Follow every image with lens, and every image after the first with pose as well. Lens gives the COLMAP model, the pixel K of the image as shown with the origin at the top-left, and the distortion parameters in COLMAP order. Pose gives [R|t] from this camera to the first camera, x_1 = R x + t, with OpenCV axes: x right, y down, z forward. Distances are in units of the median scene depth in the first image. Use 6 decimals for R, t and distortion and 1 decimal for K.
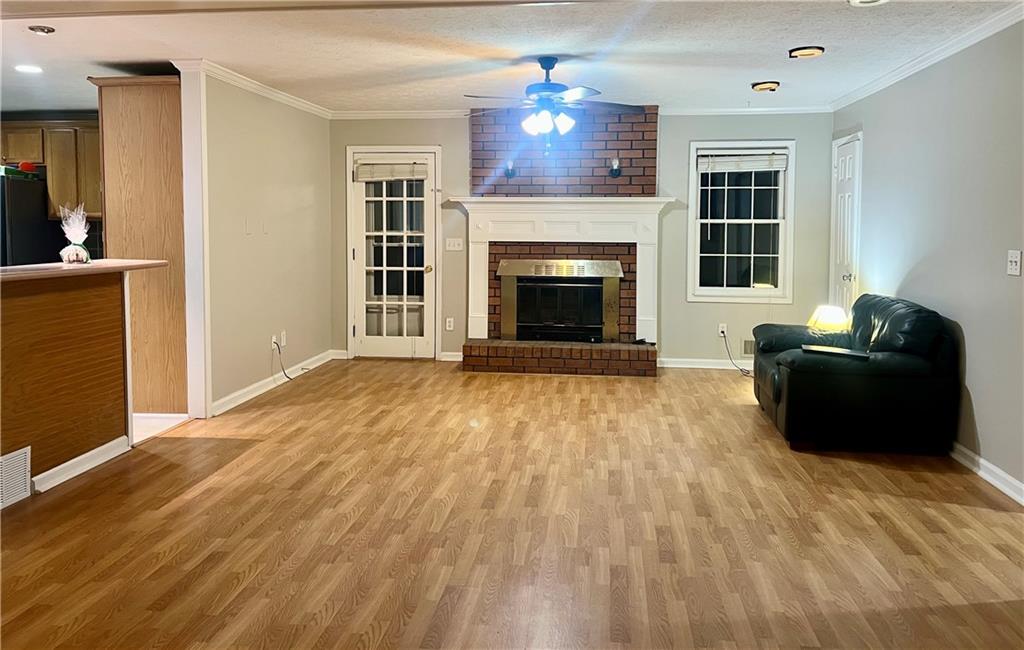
lens RADIAL K [[761.6, 0, 515.2], [0, 761.6, 271.5], [0, 0, 1]] dist [0.007072, 0.001119]
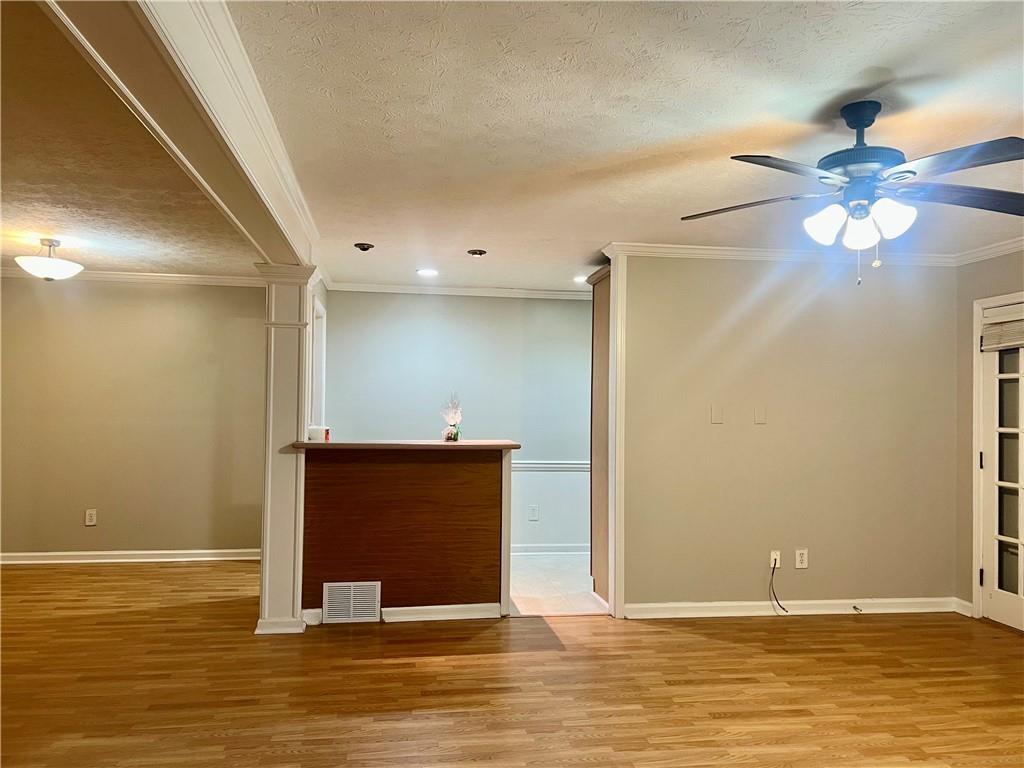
lens RADIAL K [[769.9, 0, 516.7], [0, 769.9, 388.1], [0, 0, 1]] dist [0.042653, -0.038104]
pose [[0.261369, -0.023664, -0.964949, 0.677441], [-0.070417, 0.996568, -0.043512, -0.054720], [0.962667, 0.079321, 0.258805, 0.854262]]
